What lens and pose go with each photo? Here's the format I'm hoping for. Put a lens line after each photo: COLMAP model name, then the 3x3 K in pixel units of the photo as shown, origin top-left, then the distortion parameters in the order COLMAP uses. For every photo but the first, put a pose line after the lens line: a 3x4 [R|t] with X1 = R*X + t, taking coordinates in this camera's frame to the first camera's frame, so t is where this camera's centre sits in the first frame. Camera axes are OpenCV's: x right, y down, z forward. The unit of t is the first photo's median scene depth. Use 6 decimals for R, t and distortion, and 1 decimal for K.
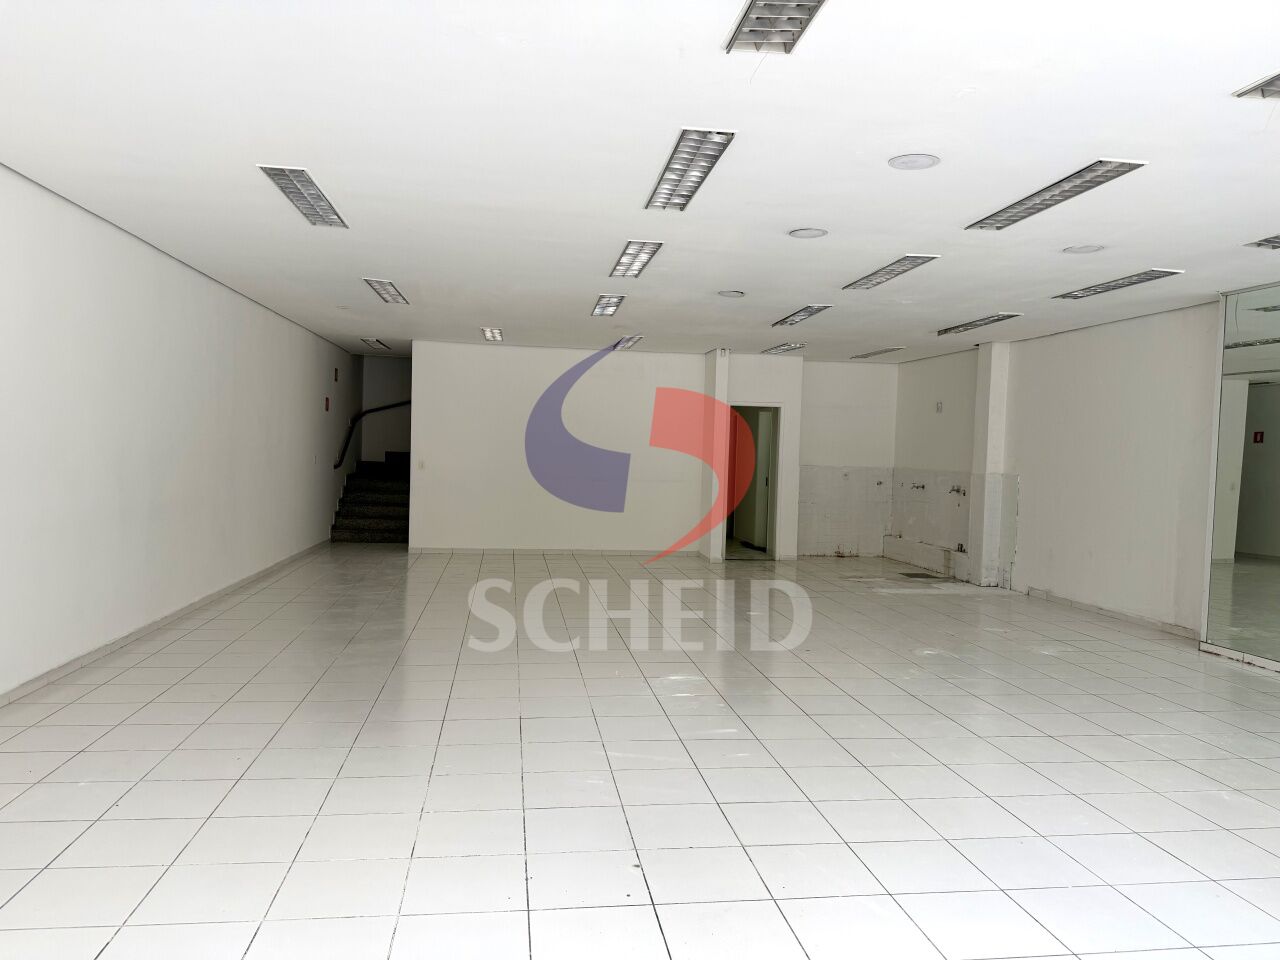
lens RADIAL K [[902.7, 0, 640.0], [0, 902.7, 480.0], [0, 0, 1]] dist [0.080172, -0.116368]
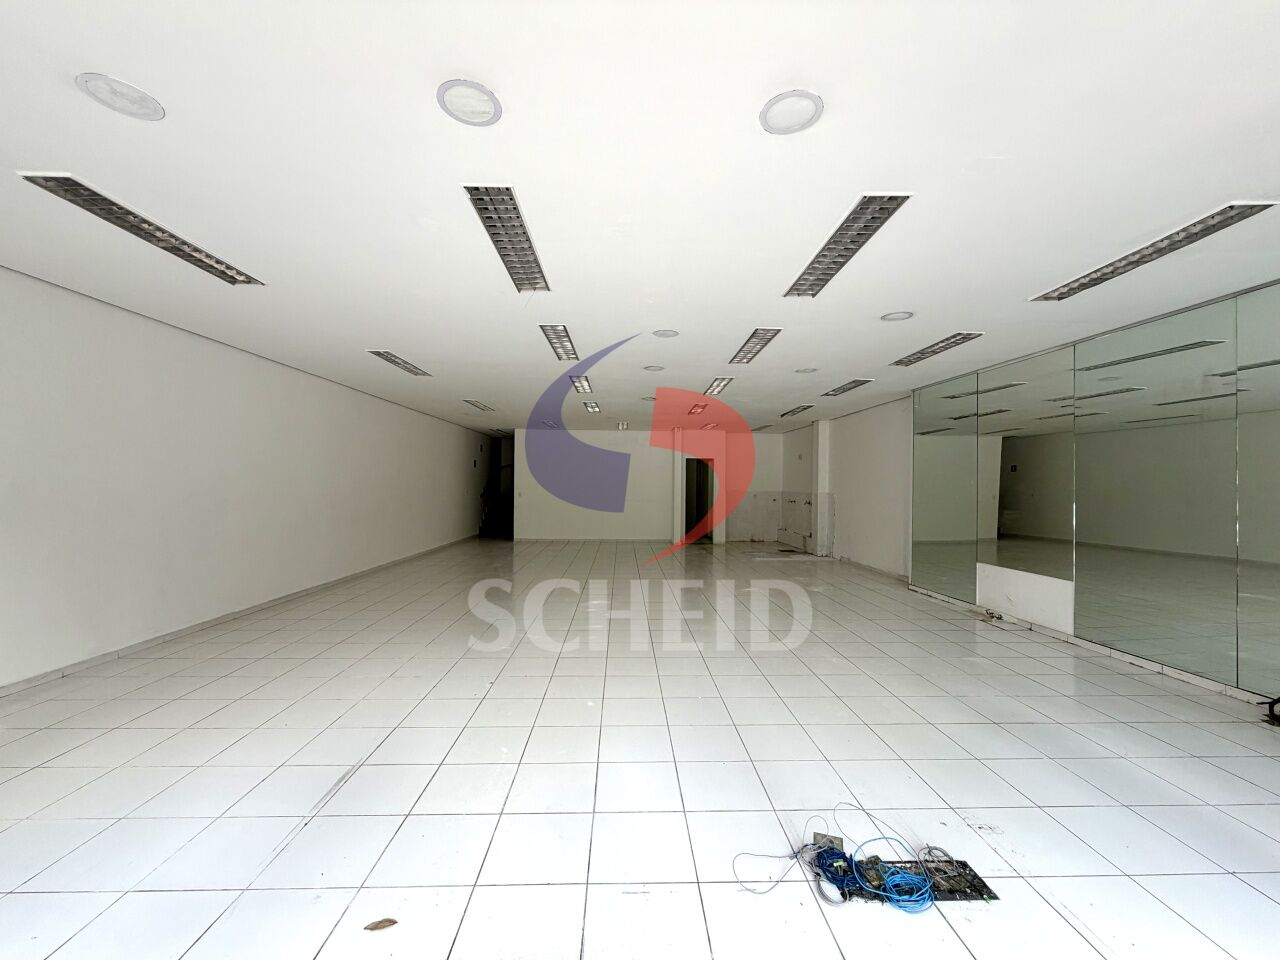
lens RADIAL K [[514.5, 0, 640.0], [0, 514.5, 480.0], [0, 0, 1]] dist [0.000589, 0.000062]
pose [[0.994254, -0.021248, -0.104918, 0.138507], [0.016570, 0.998838, -0.045262, 0.007342], [0.105758, 0.043264, 0.993450, -0.040748]]
